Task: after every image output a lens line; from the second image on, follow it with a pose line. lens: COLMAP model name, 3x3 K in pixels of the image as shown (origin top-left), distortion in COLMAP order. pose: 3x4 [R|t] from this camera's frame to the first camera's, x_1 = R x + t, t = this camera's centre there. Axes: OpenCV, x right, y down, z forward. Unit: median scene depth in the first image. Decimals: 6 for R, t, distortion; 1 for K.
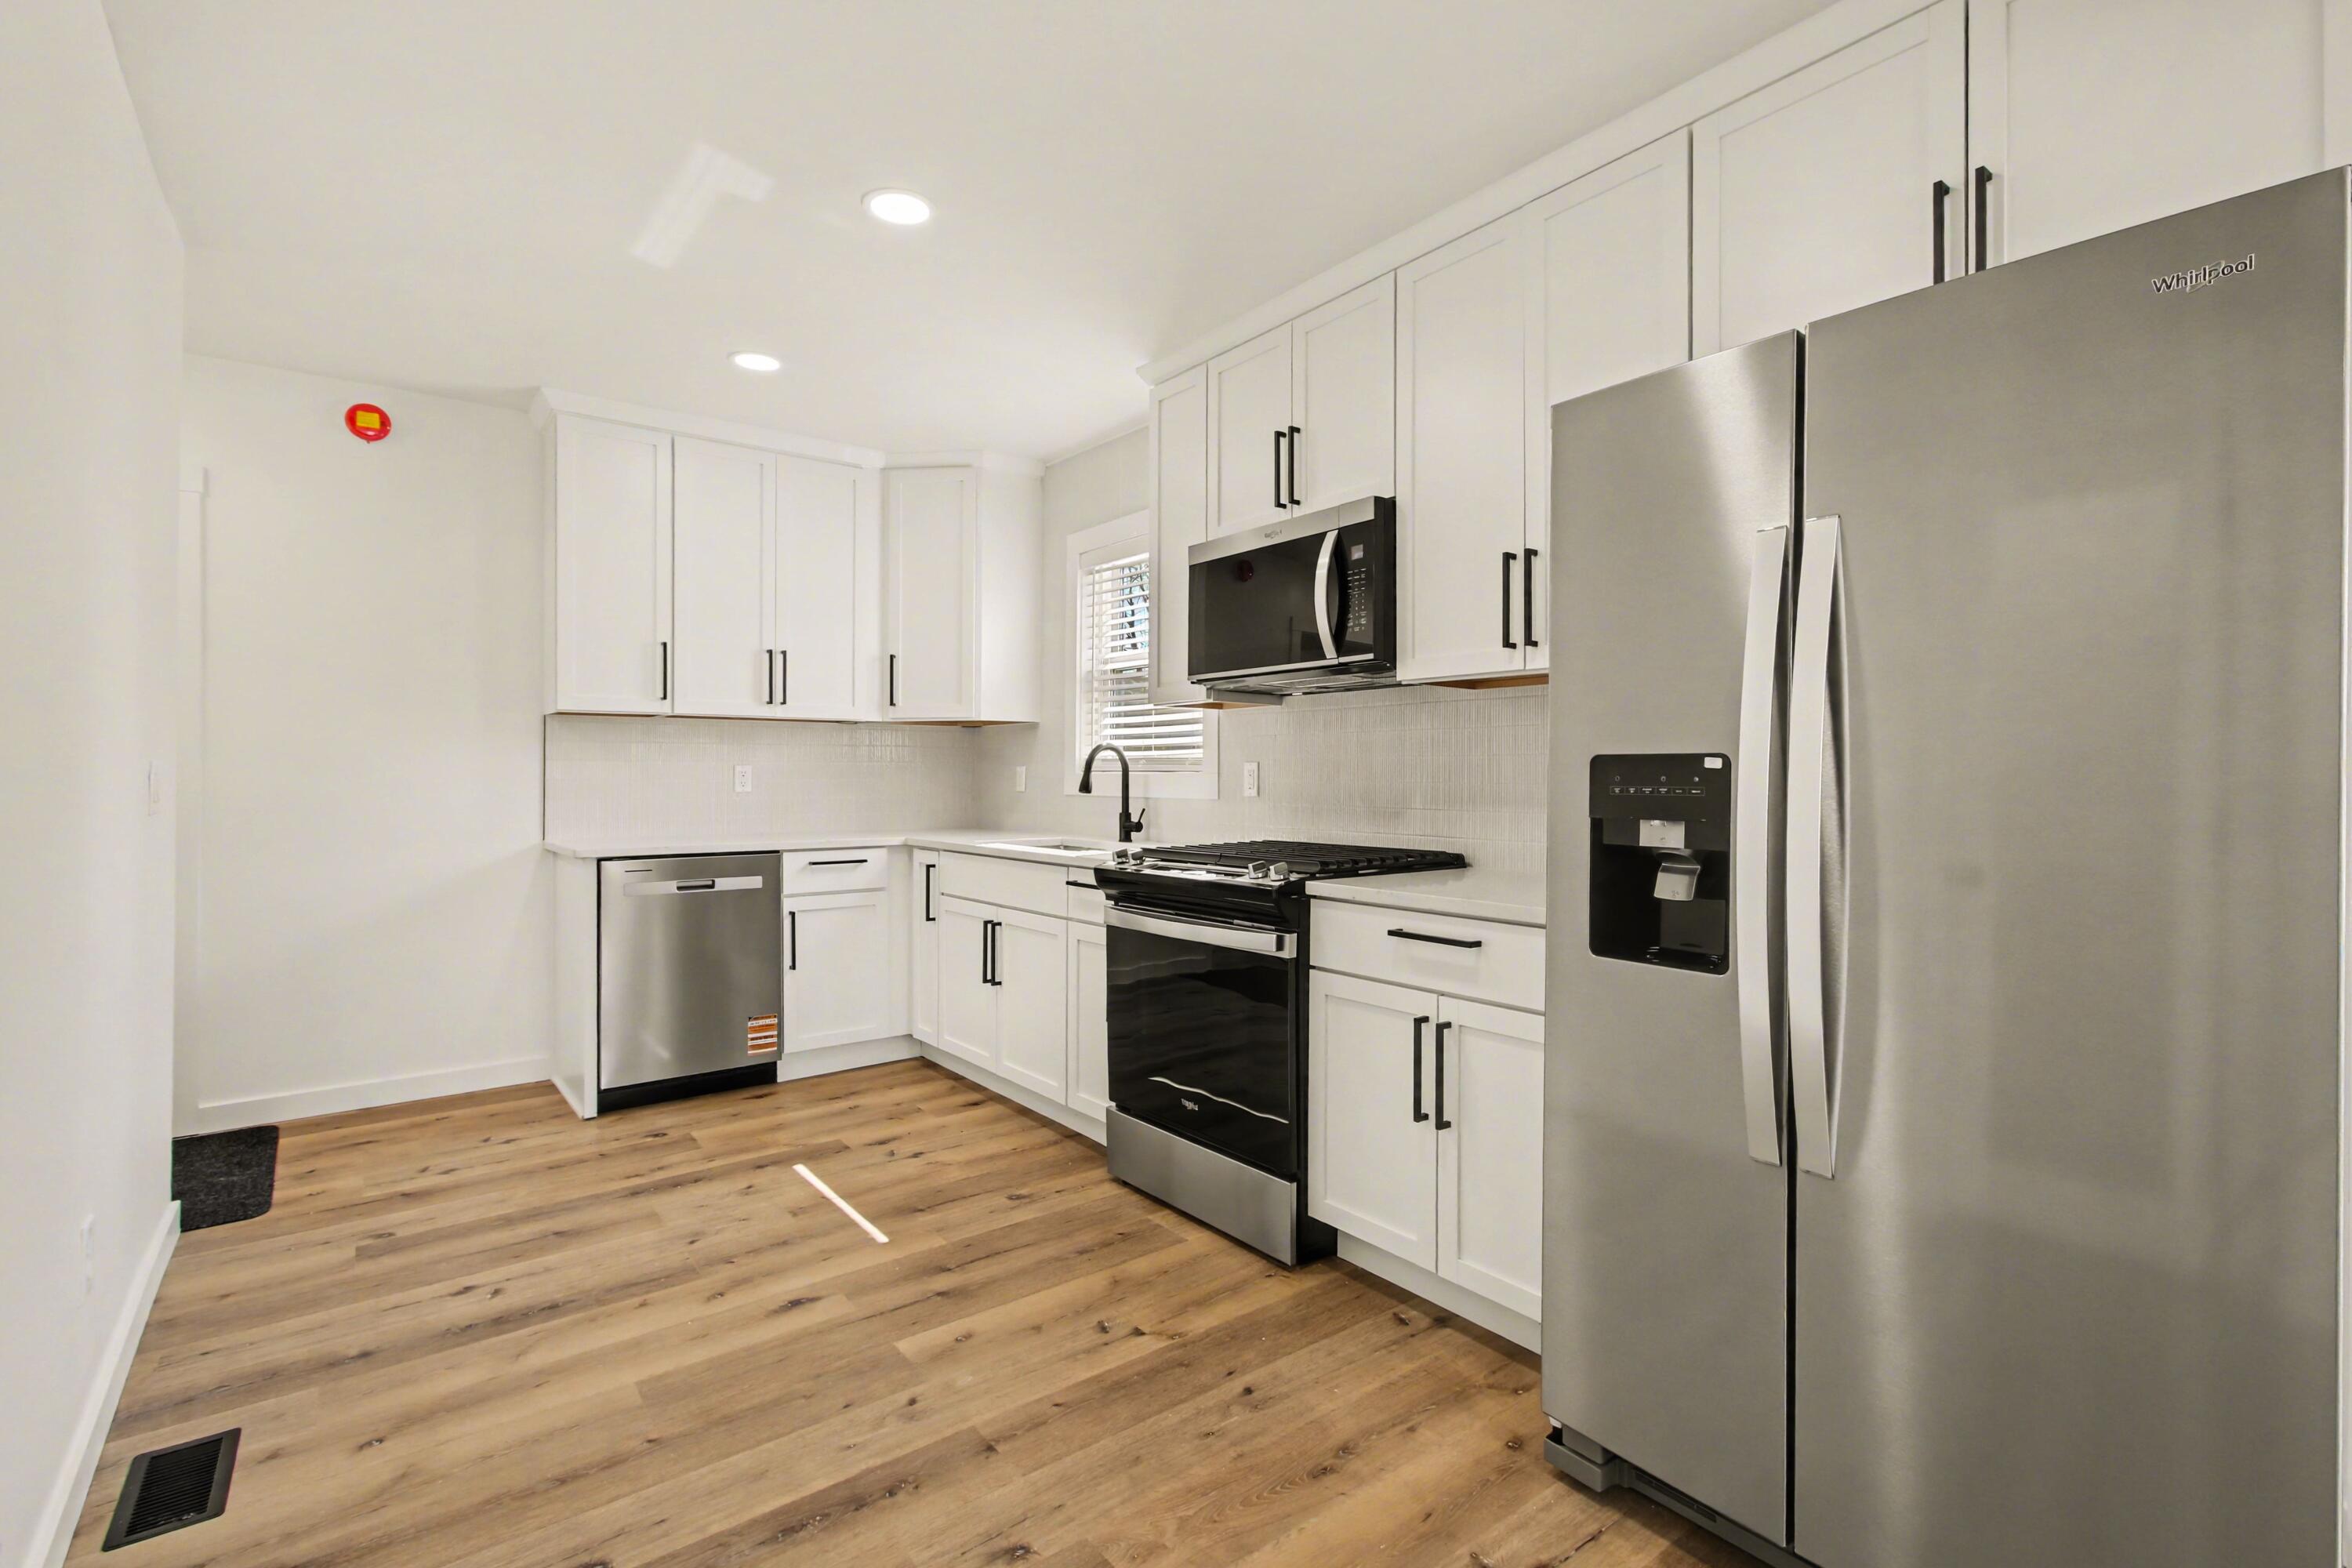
lens RADIAL K [[1074.9, 0, 1185.6], [0, 1074.9, 767.8], [0, 0, 1]] dist [-0.003721, 0.000405]
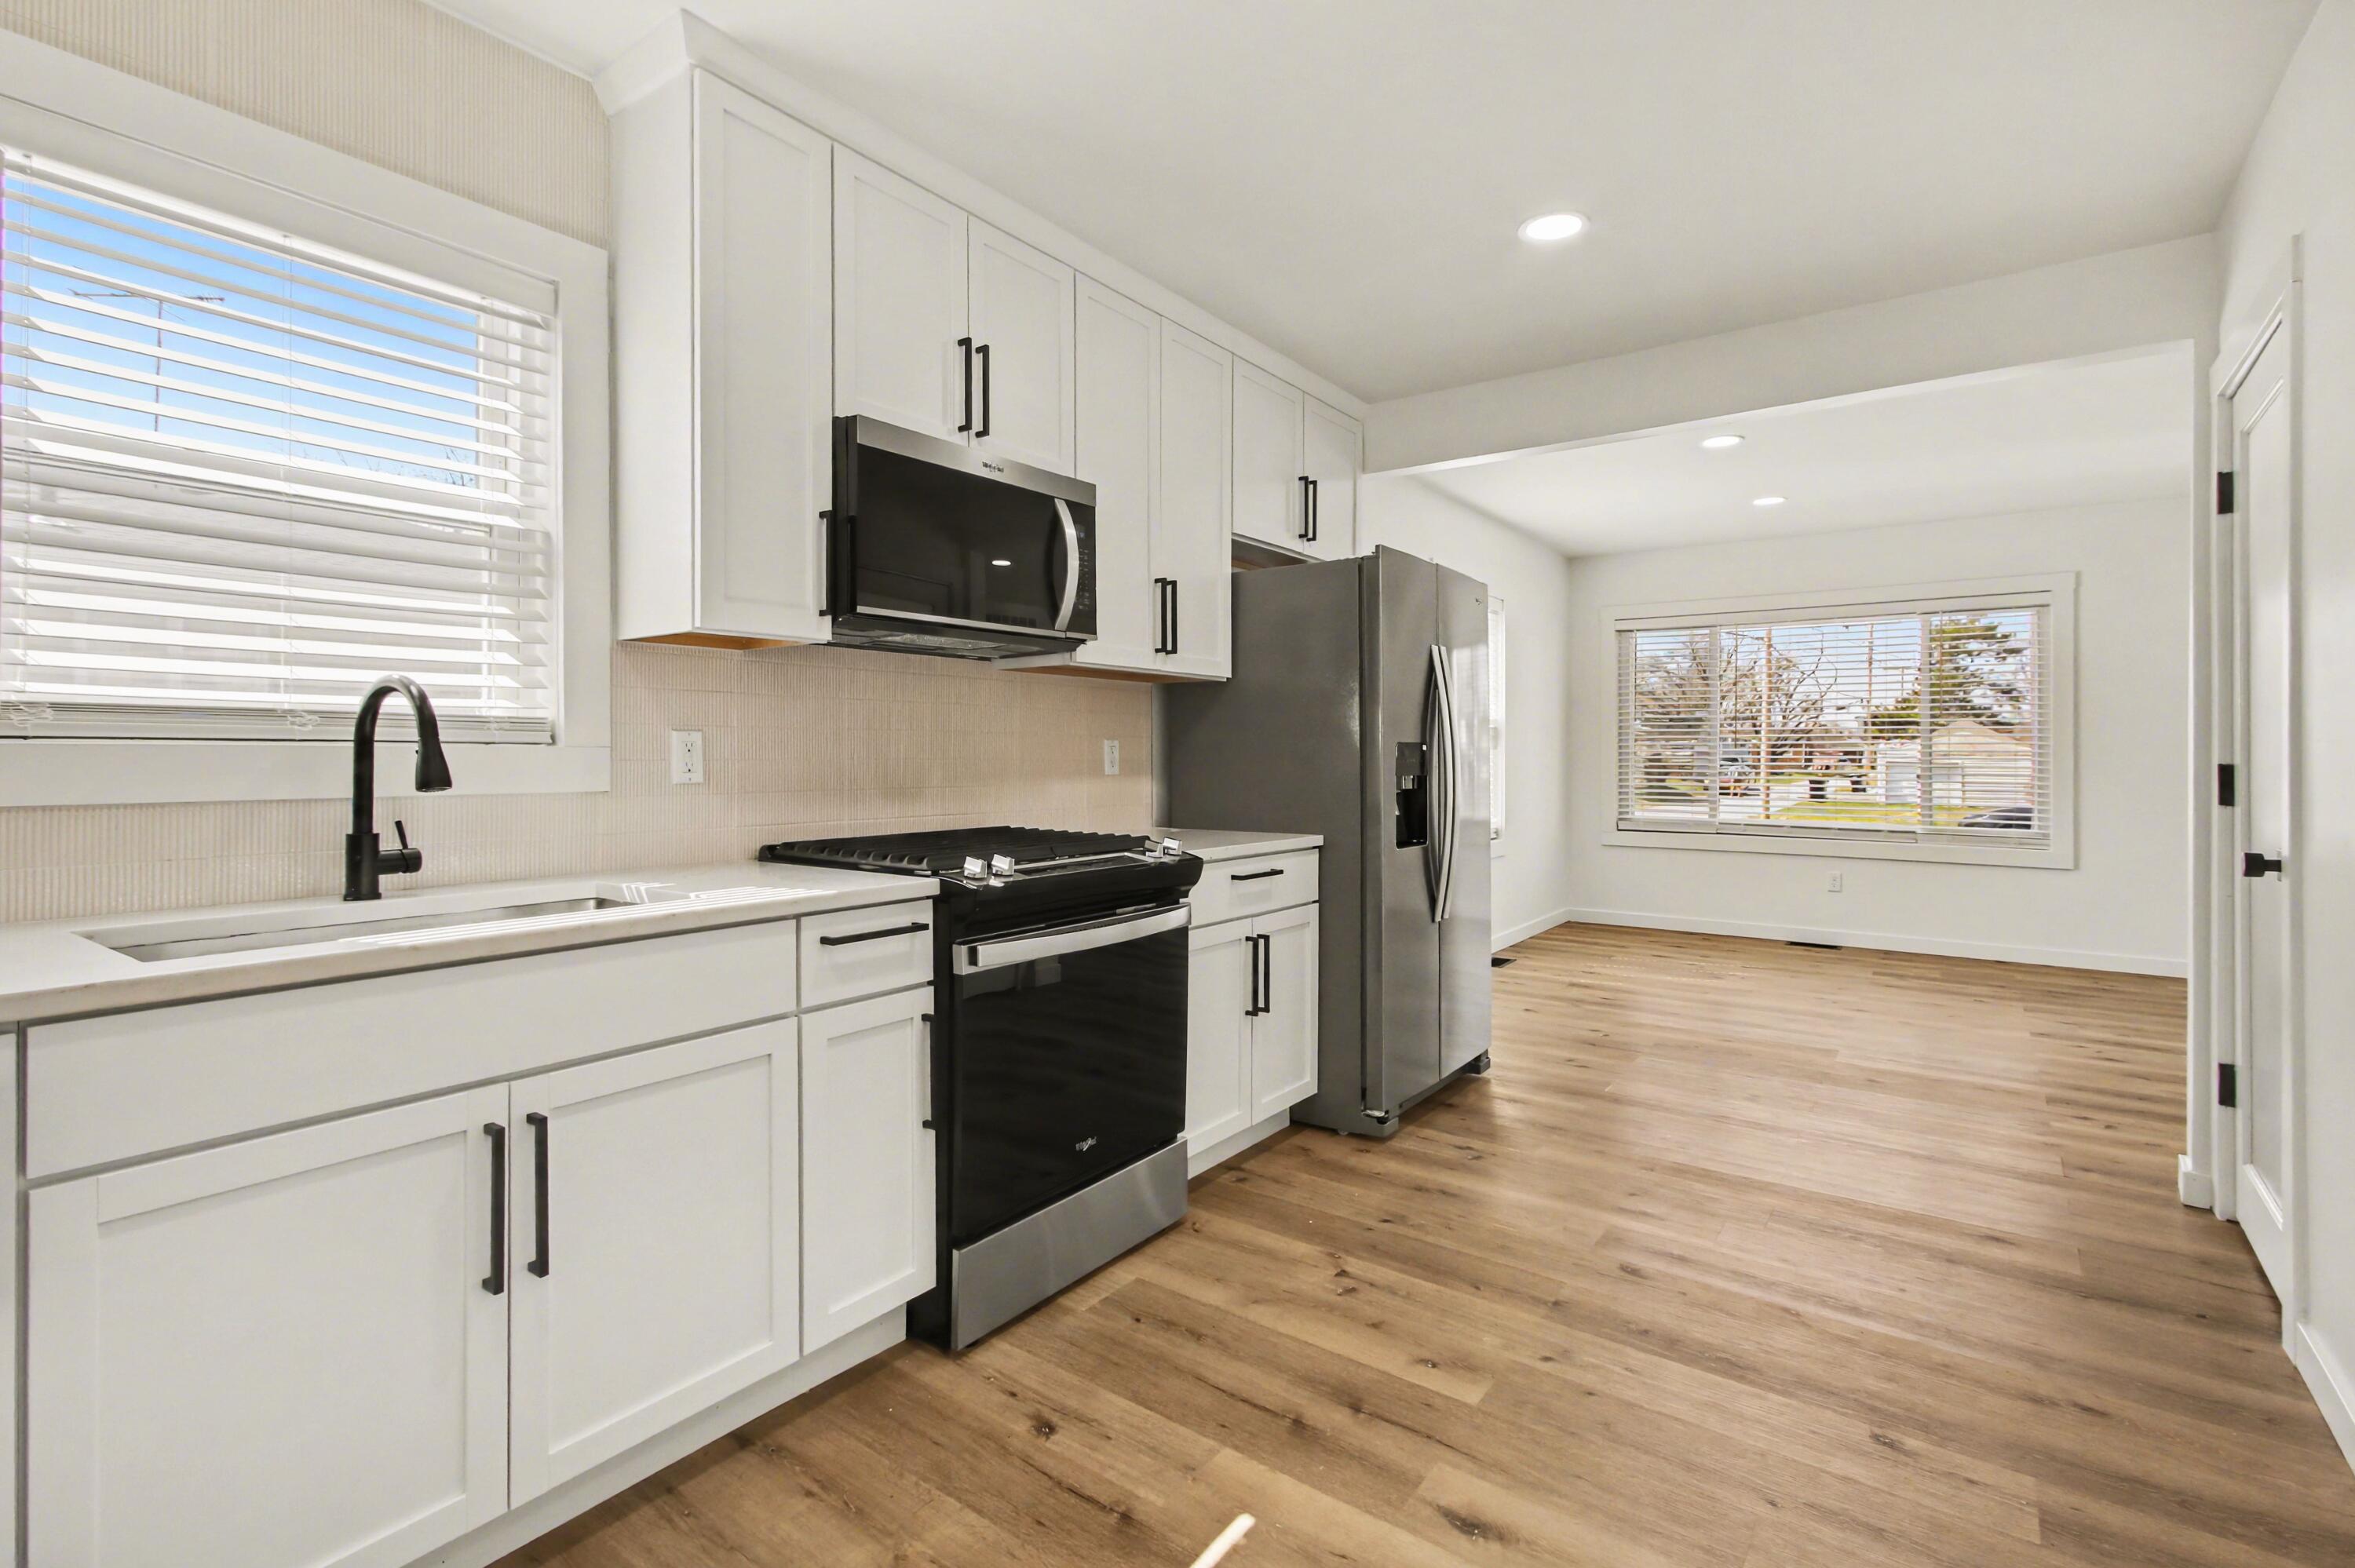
lens RADIAL K [[1076.1, 0, 1178.1], [0, 1076.1, 749.9], [0, 0, 1]] dist [-0.003721, 0.000405]
pose [[-0.274454, 0.005070, 0.961587, -0.871767], [-0.008635, 0.999933, -0.007736, 0.012571], [-0.961561, -0.010426, -0.274392, 1.232488]]
